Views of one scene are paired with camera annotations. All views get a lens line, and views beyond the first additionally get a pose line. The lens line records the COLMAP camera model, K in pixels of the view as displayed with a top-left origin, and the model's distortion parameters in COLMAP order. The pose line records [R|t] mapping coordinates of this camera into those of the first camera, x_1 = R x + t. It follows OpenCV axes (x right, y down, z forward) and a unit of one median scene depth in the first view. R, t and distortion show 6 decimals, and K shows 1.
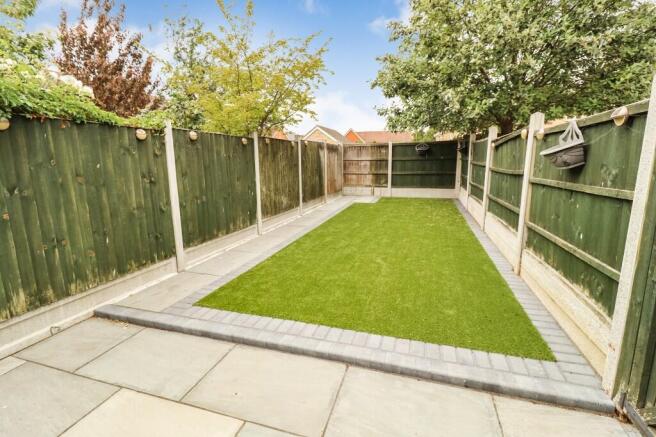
lens RADIAL K [[312.5, 0, 328.0], [0, 312.5, 218.5], [0, 0, 1]] dist [-0.000023, -0.000258]
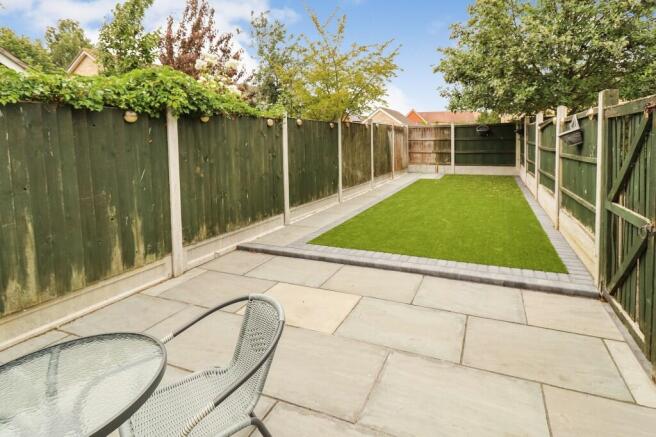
lens RADIAL K [[318.3, 0, 352.3], [0, 318.3, 153.5], [0, 0, 1]] dist [0.002090, 0.000159]
pose [[0.993309, 0.004117, -0.115409, -0.049280], [-0.020541, 0.989727, -0.141487, 0.054698], [0.113641, 0.142911, 0.983190, -0.292713]]
